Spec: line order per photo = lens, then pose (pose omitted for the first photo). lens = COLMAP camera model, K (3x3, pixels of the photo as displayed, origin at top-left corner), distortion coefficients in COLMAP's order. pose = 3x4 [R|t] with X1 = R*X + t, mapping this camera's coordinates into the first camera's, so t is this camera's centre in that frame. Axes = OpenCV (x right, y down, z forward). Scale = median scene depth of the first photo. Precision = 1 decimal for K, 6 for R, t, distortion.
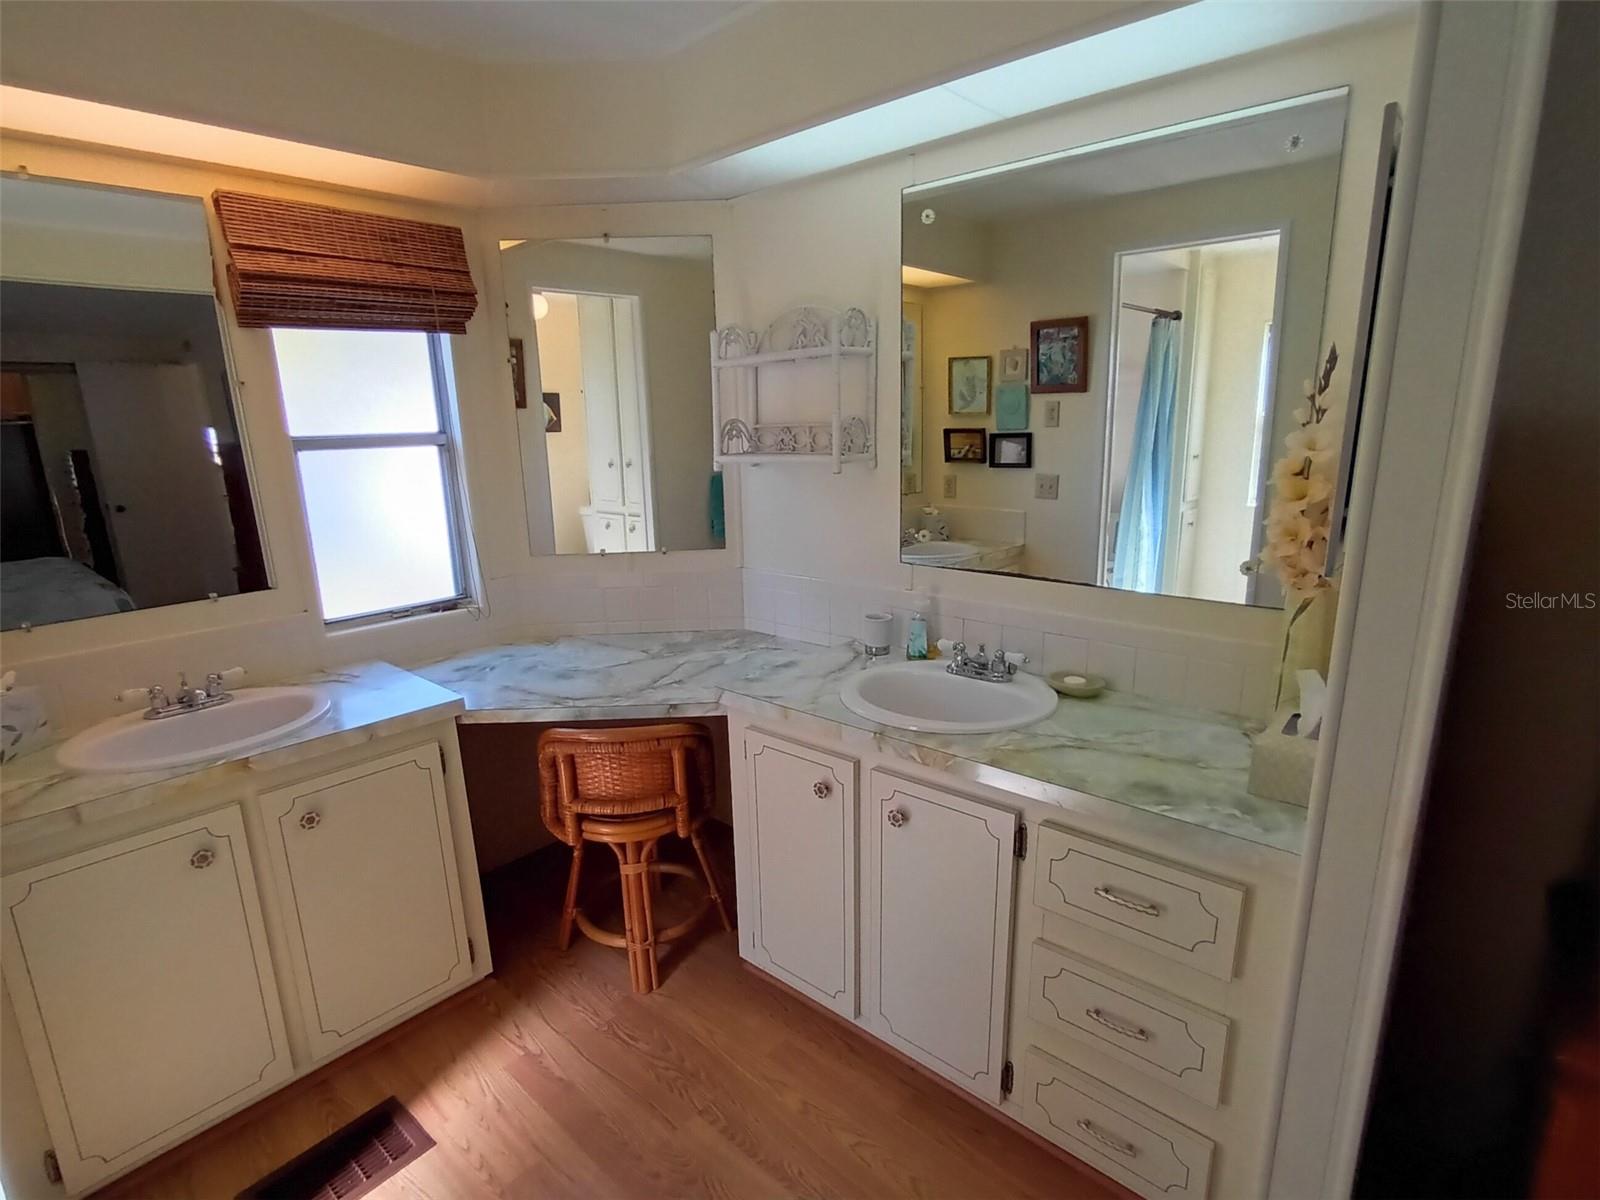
lens RADIAL K [[808.8, 0, 799.4], [0, 808.8, 604.7], [0, 0, 1]] dist [-0.030726, 0.019513]
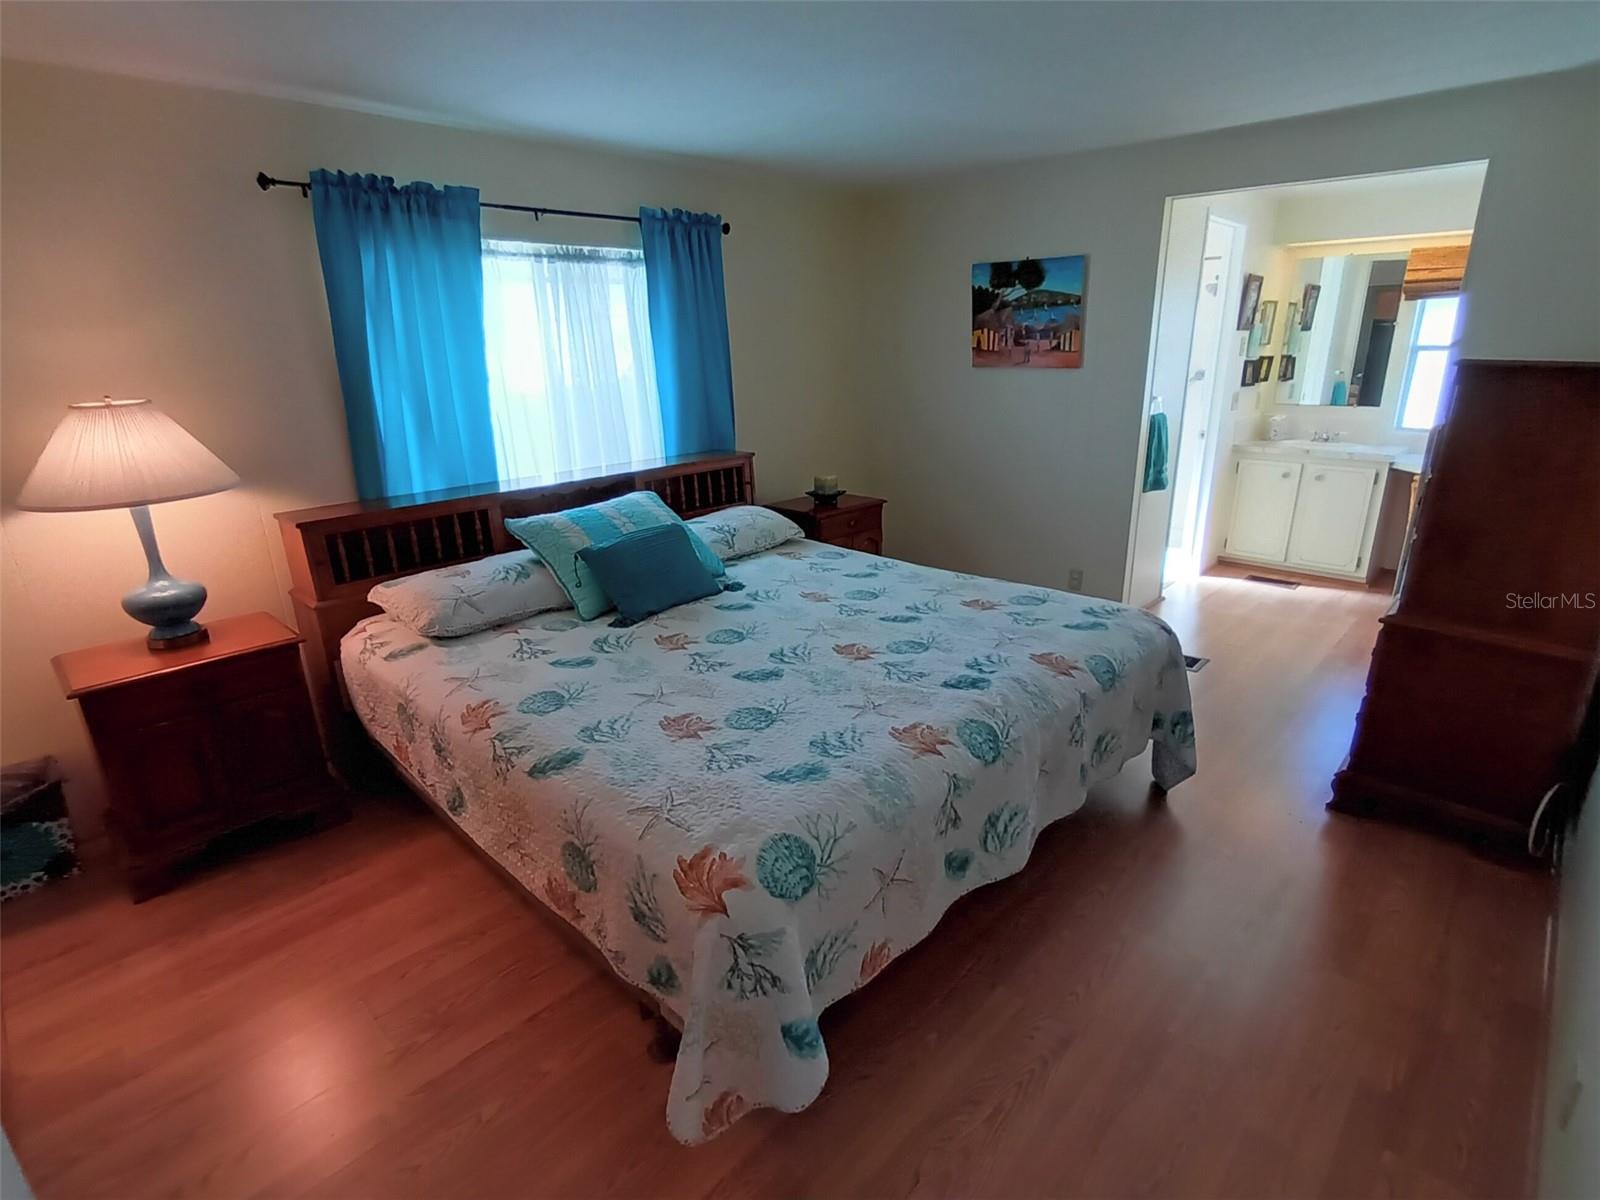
lens RADIAL K [[808.8, 0, 793.1], [0, 808.8, 604.6], [0, 0, 1]] dist [-0.030726, 0.019513]
pose [[-0.044880, 0.338193, -0.940006, 2.250805], [-0.216463, 0.915307, 0.339642, 0.104466], [0.975259, 0.218719, 0.032128, -0.830714]]
